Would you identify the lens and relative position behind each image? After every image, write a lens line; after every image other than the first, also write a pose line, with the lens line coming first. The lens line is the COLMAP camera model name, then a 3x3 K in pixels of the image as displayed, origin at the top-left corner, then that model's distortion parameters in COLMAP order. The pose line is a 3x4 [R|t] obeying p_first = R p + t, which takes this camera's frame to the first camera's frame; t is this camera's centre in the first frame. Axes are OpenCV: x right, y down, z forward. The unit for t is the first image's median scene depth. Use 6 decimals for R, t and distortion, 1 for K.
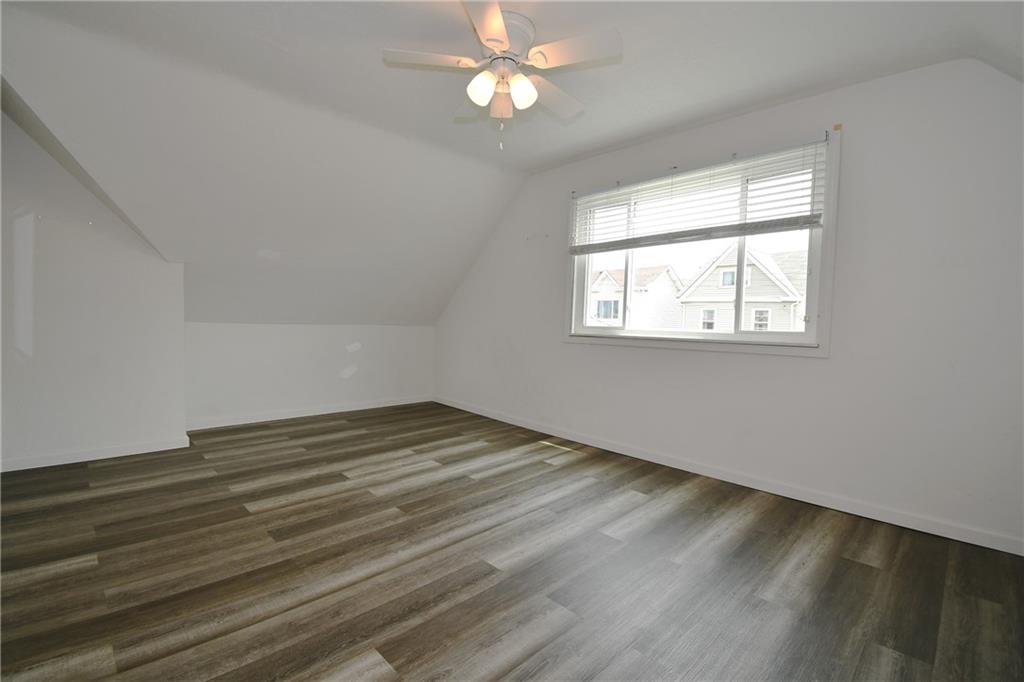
lens RADIAL K [[457.2, 0, 509.8], [0, 457.2, 340.0], [0, 0, 1]] dist [0.007456, -0.013076]
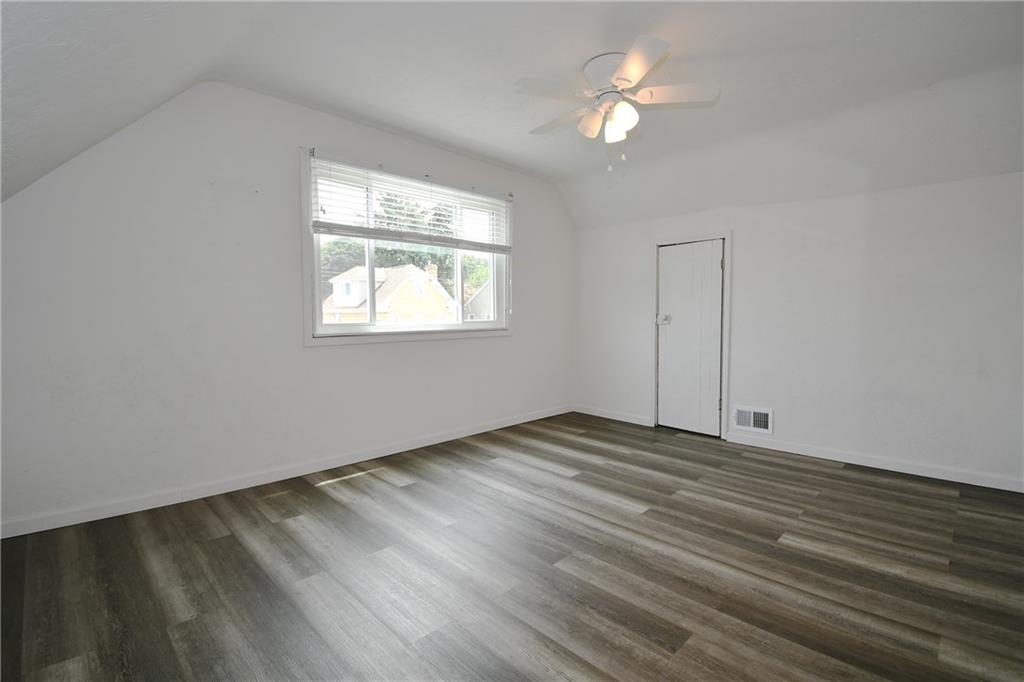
lens RADIAL K [[457.2, 0, 510.3], [0, 457.2, 341.1], [0, 0, 1]] dist [0.007456, -0.013076]
pose [[0.009358, -0.089707, 0.995924, -1.139166], [0.046289, 0.994939, 0.089183, -0.104145], [-0.998884, 0.045266, 0.013463, 1.190293]]
